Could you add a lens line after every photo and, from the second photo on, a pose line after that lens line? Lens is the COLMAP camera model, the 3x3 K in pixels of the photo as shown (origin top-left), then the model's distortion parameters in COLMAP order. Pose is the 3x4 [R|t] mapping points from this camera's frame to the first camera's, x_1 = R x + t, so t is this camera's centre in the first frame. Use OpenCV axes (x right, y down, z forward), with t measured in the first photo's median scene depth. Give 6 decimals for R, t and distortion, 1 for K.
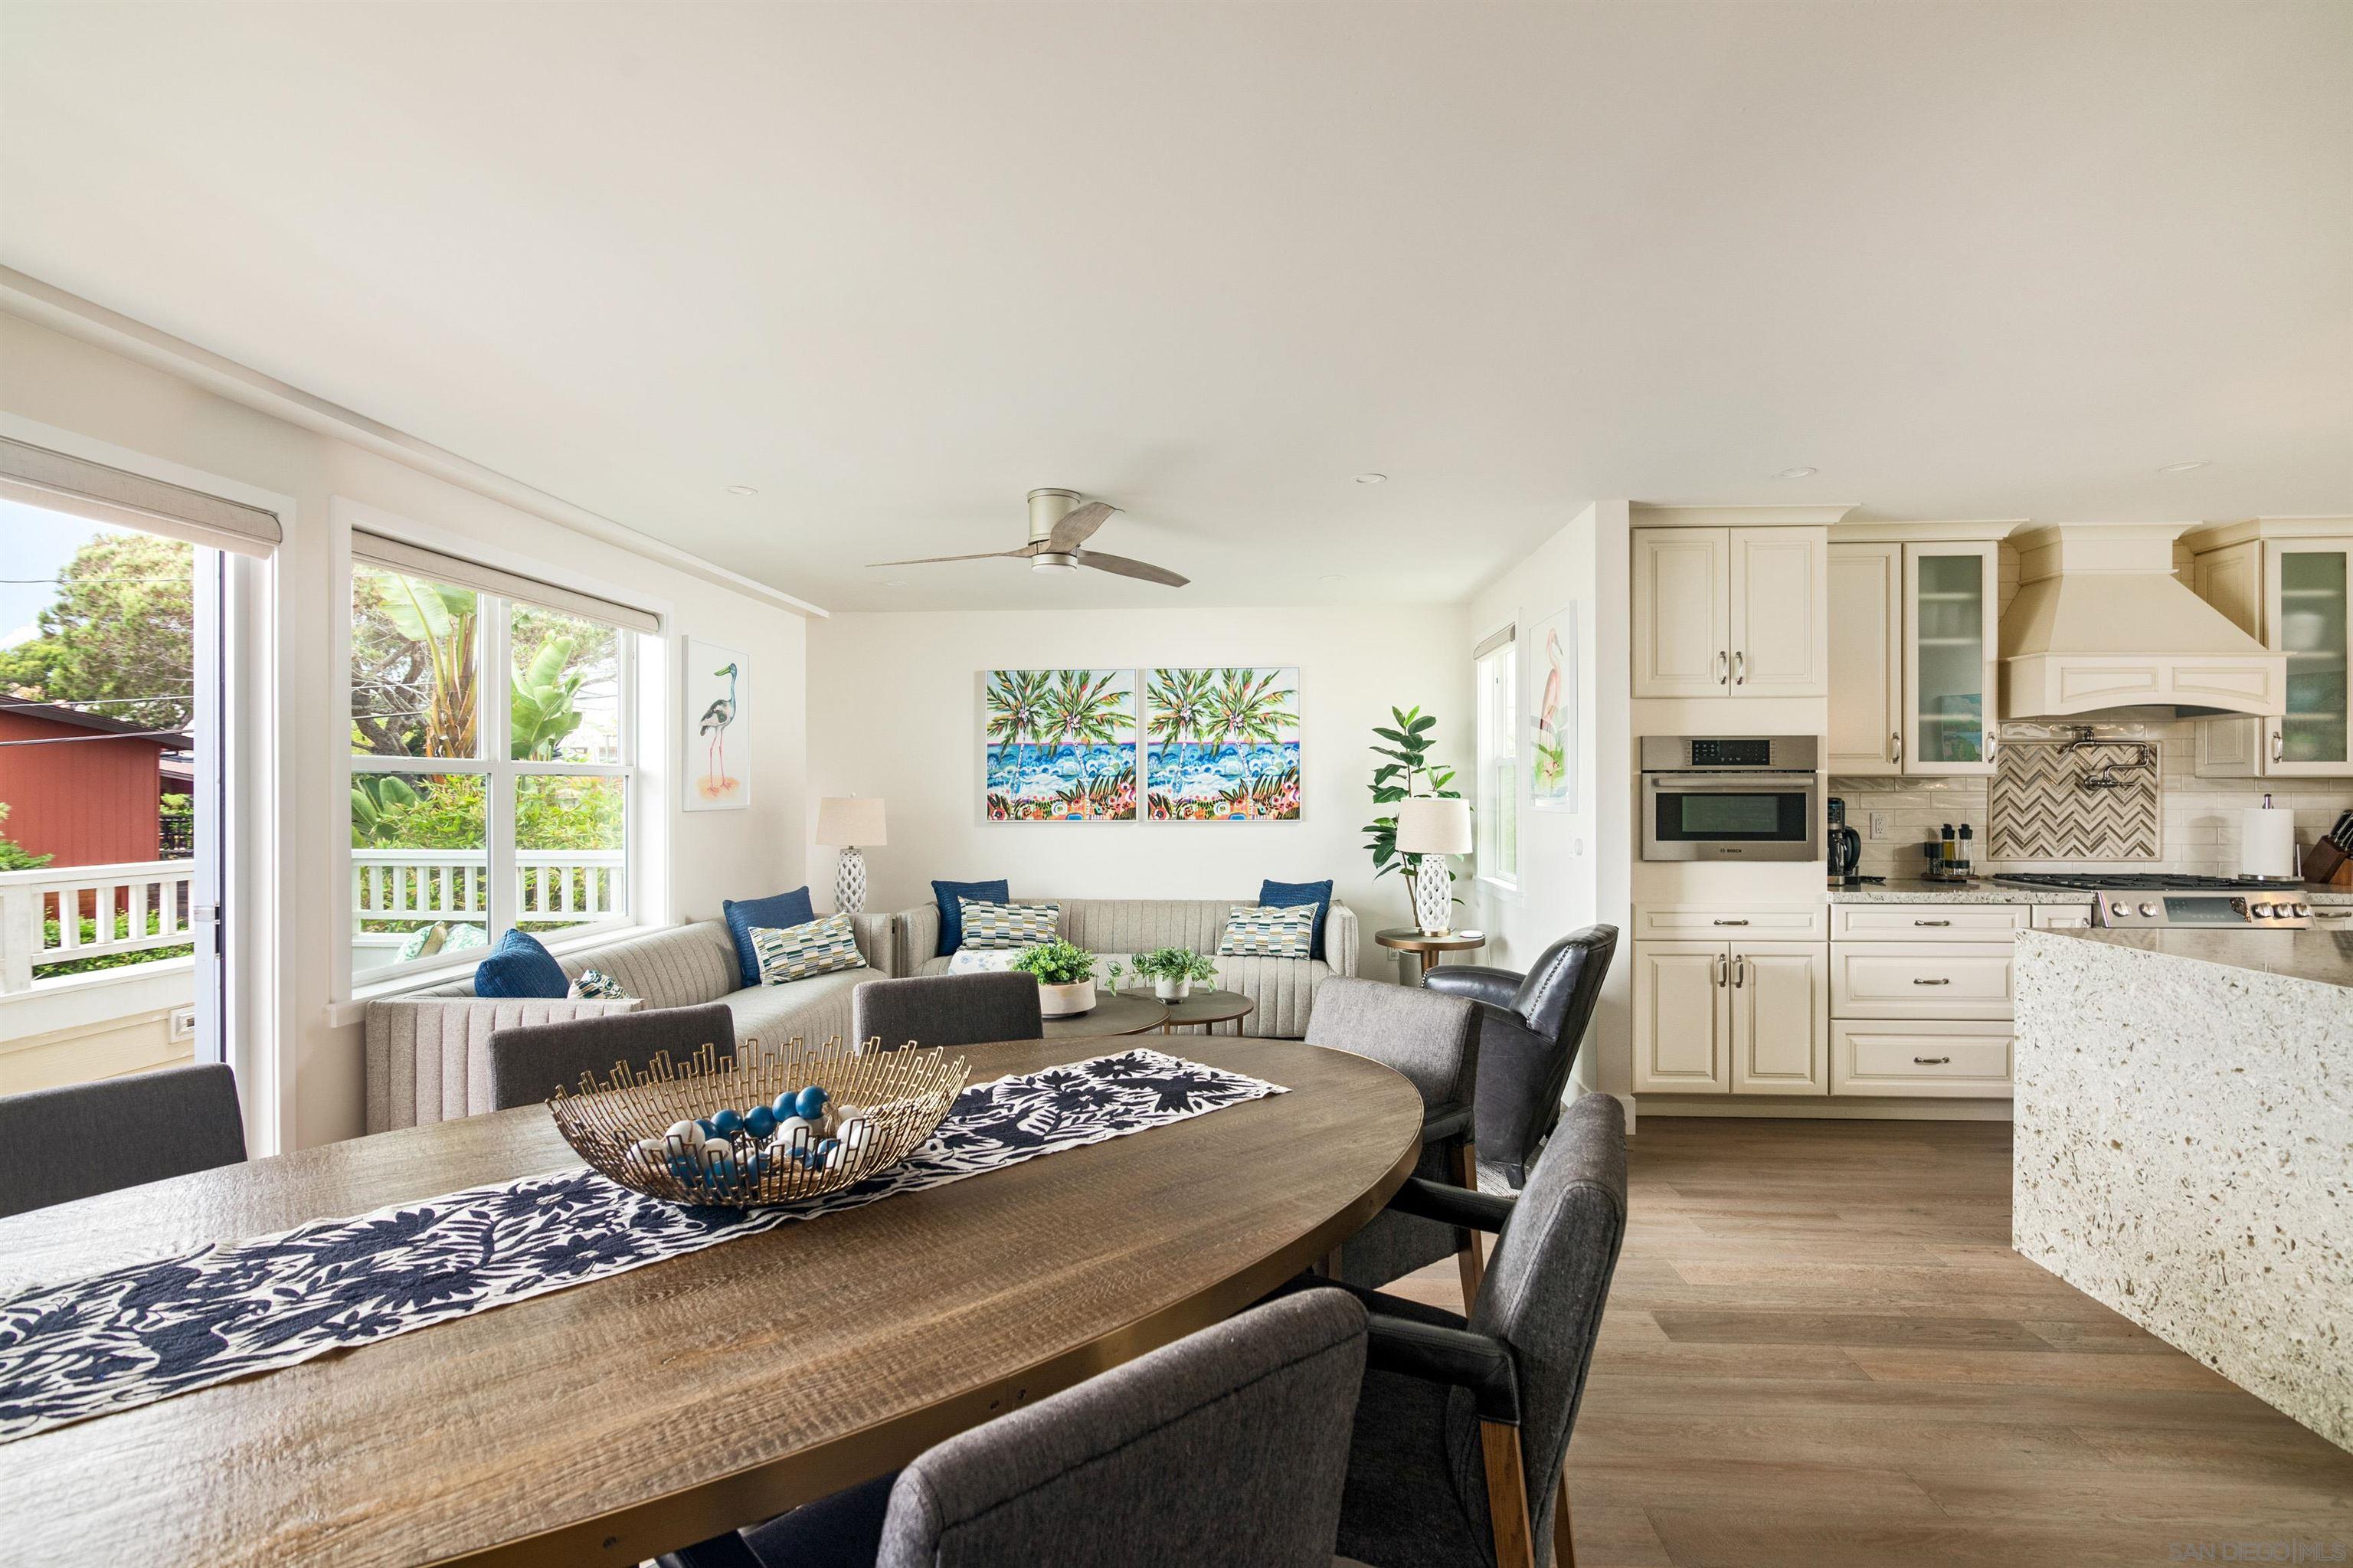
lens RADIAL K [[1092.4, 0, 1195.2], [0, 1092.4, 789.0], [0, 0, 1]] dist [0.002621, 0.000121]
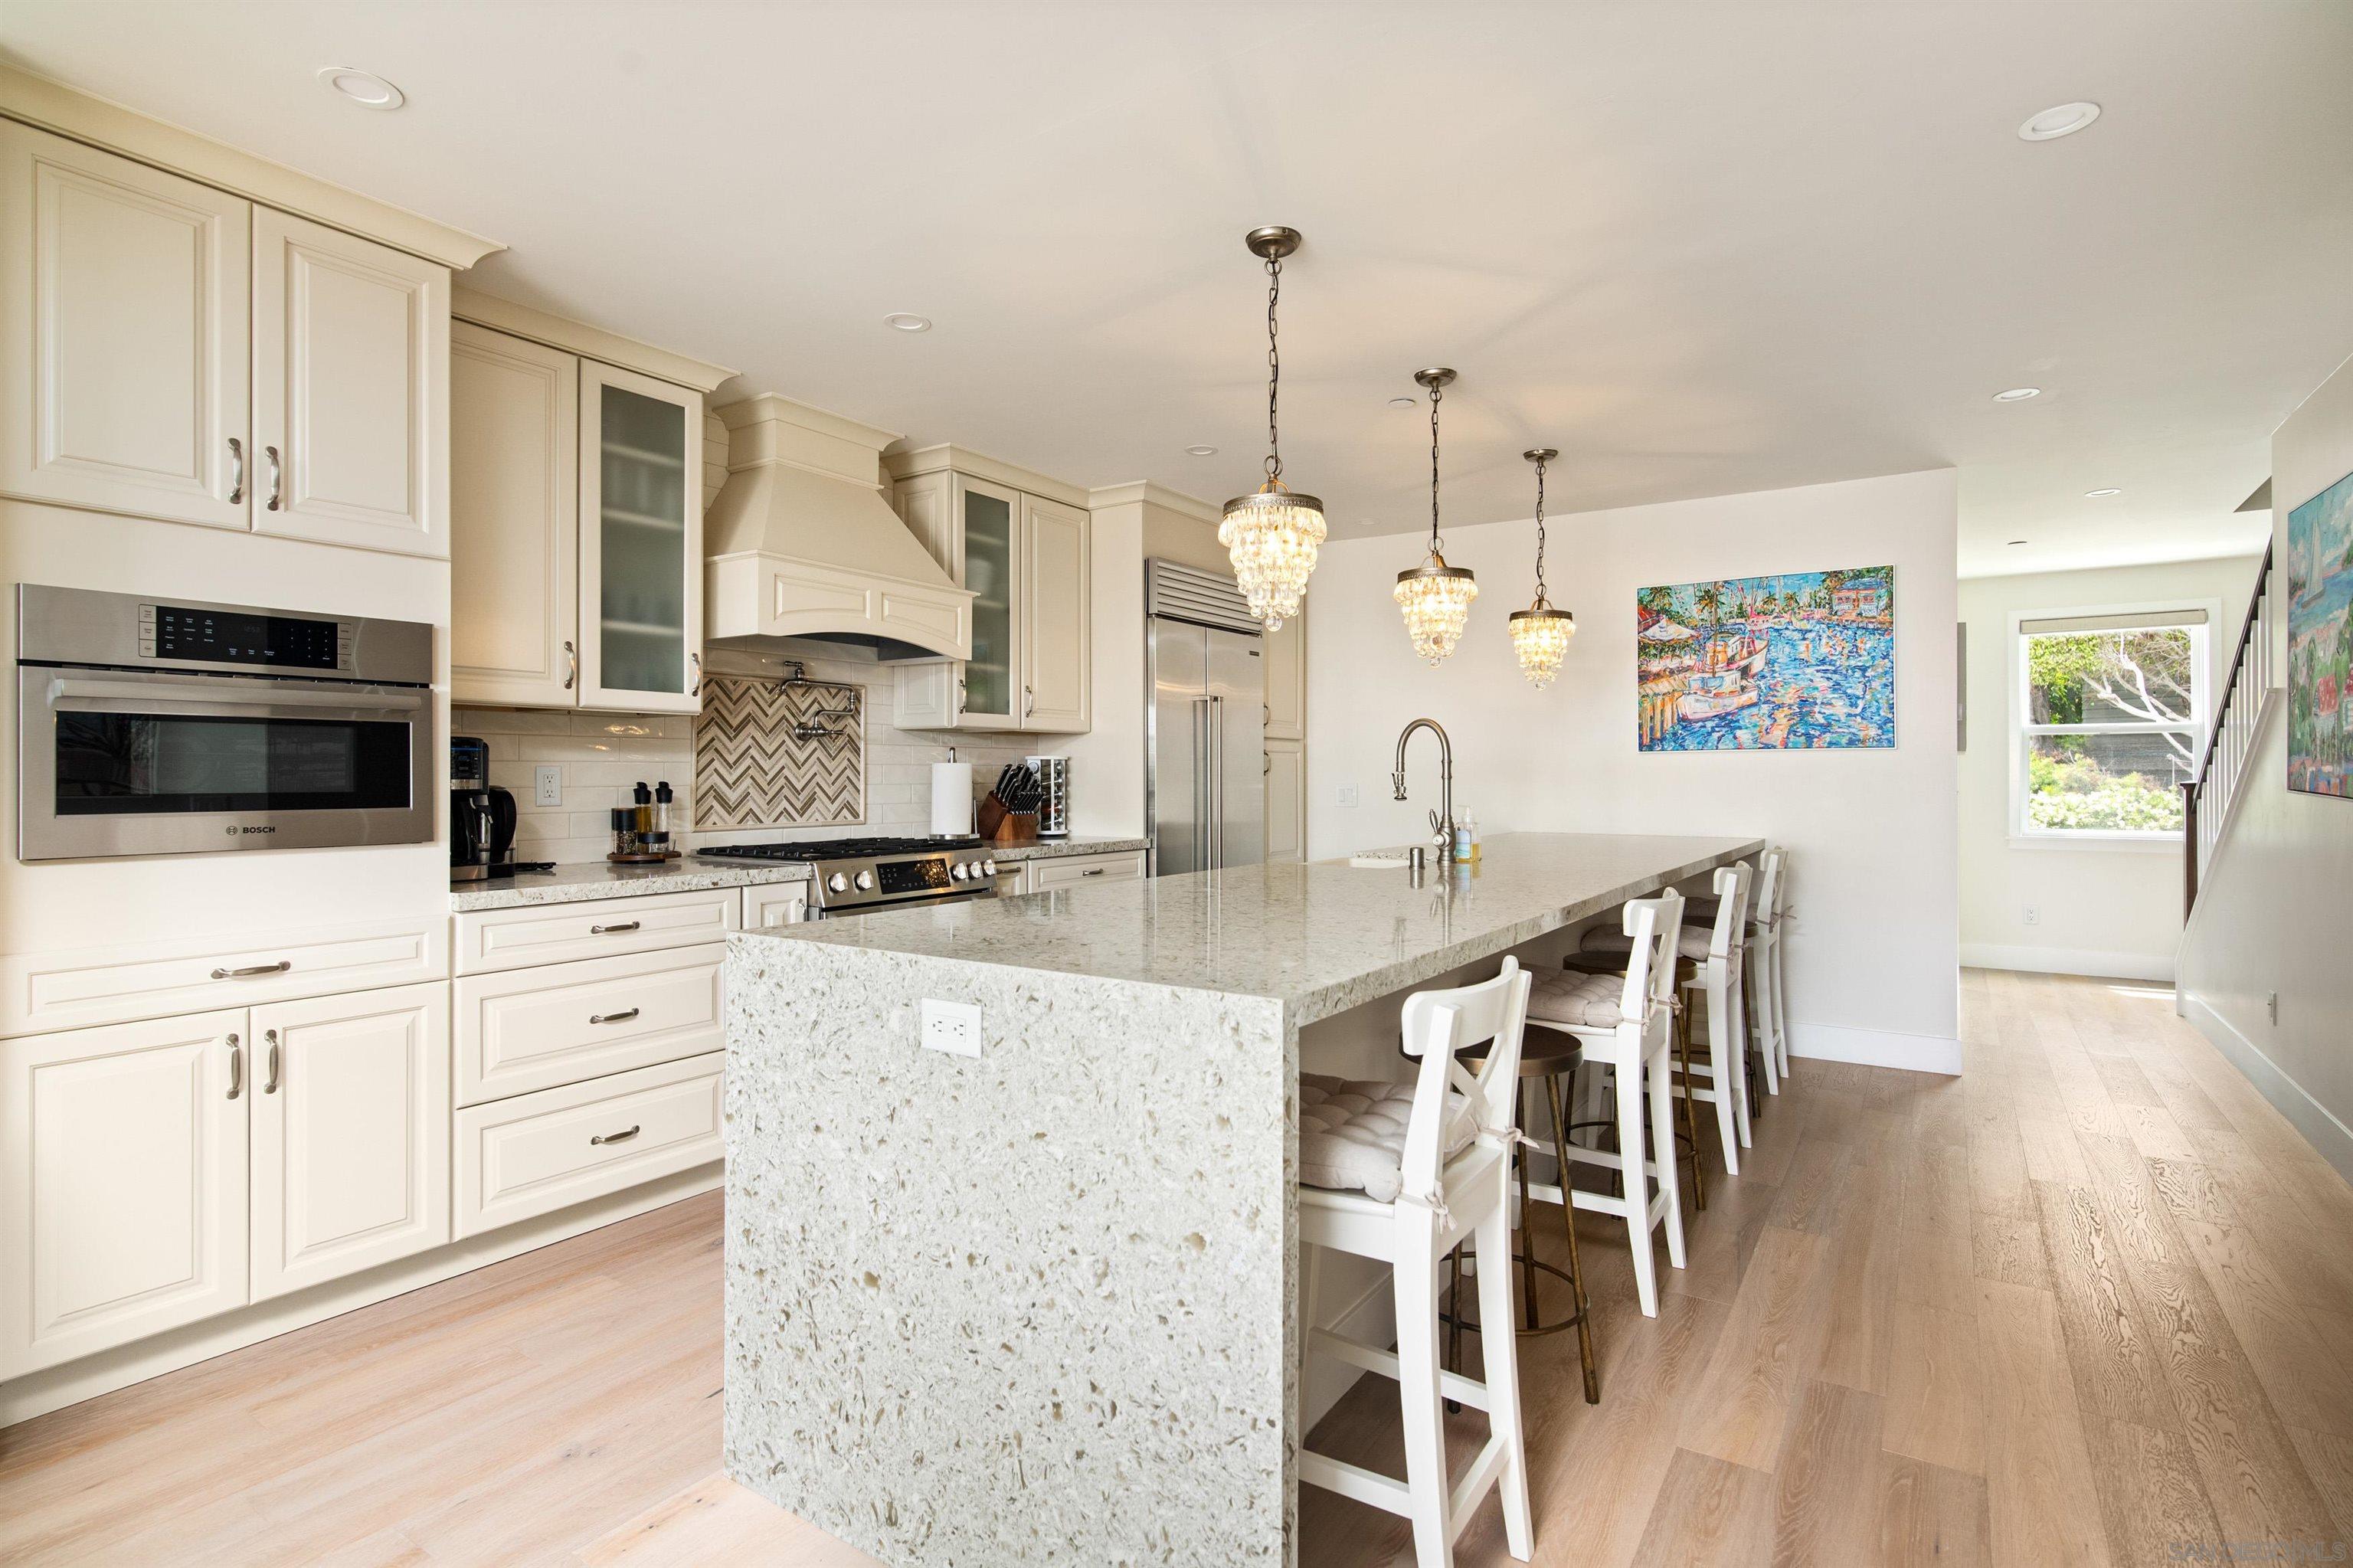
lens RADIAL K [[1147.1, 0, 1176.2], [0, 1147.1, 773.1], [0, 0, 1]] dist [-0.009171, -0.000423]
pose [[0.520910, 0.001175, 0.853611, 0.241195], [0.002226, 0.999994, -0.002735, 0.029802], [-0.853609, 0.003325, 0.520904, 0.325775]]
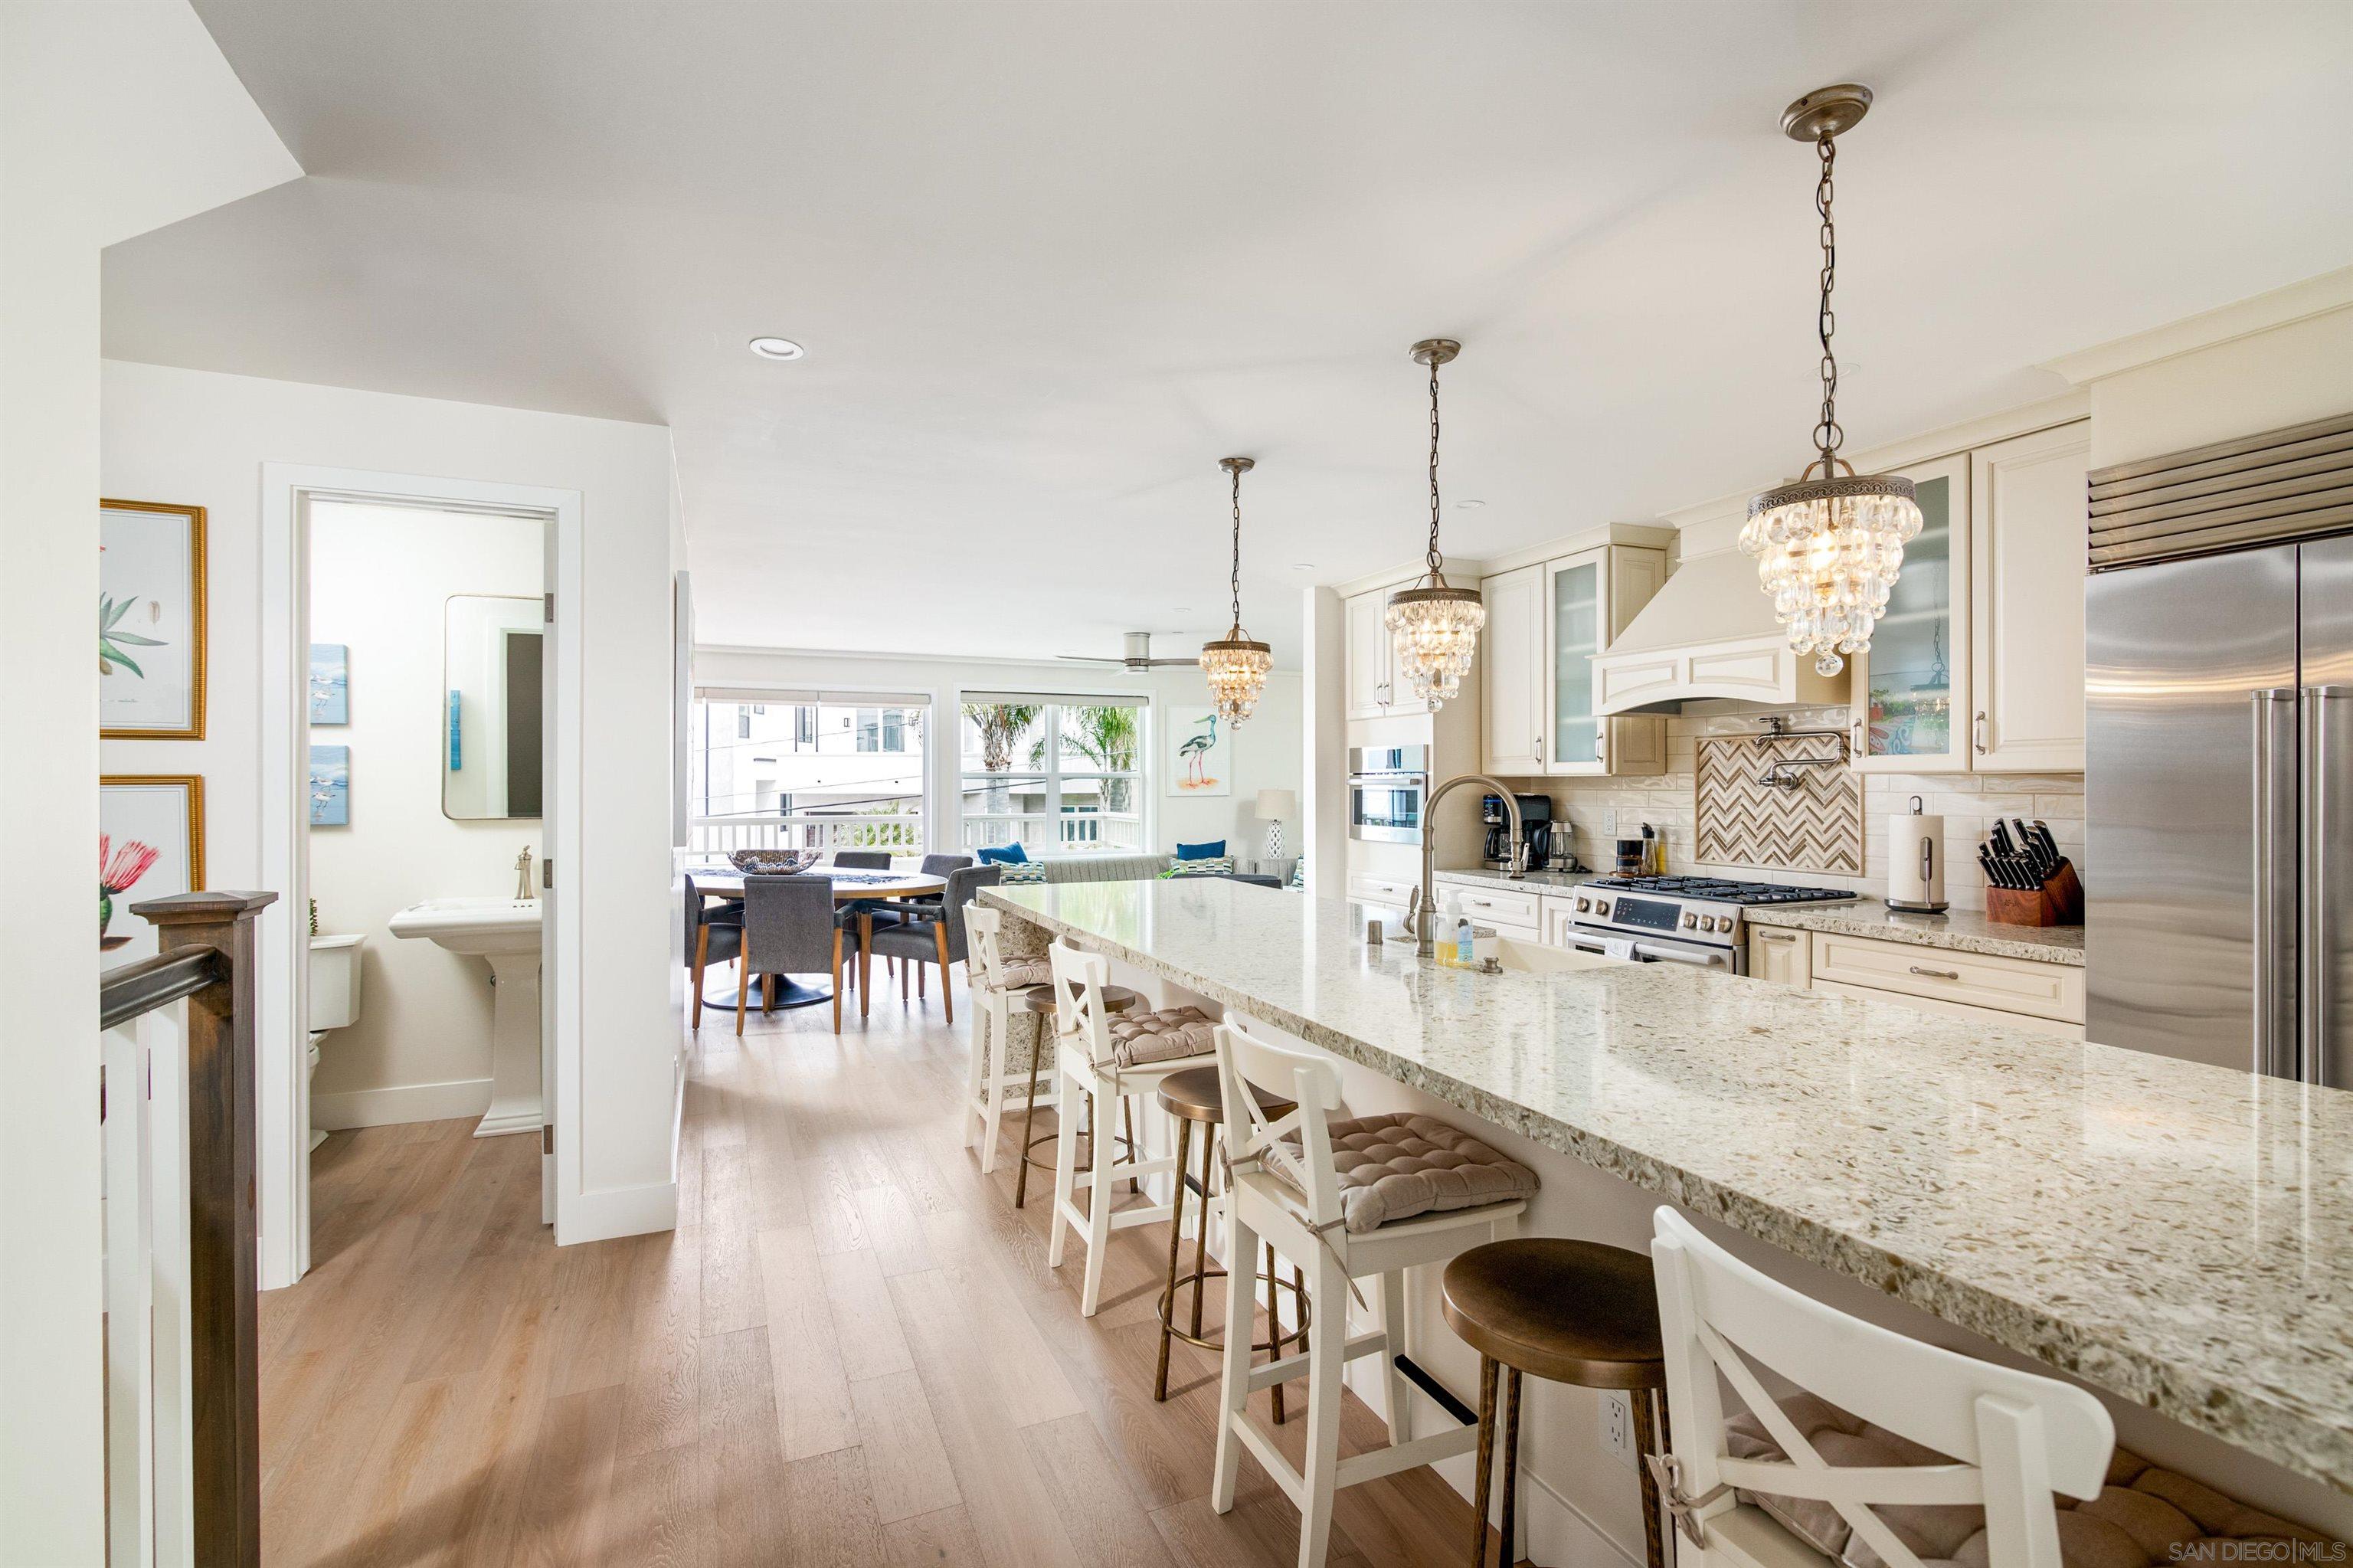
lens RADIAL K [[1092.4, 0, 1202.7], [0, 1092.4, 781.4], [0, 0, 1]] dist [0.002621, 0.000121]
pose [[0.458288, -0.000073, -0.888804, 1.450292], [0.000582, 1.000000, 0.000219, -0.006378], [0.888804, -0.000618, 0.458288, 0.193290]]
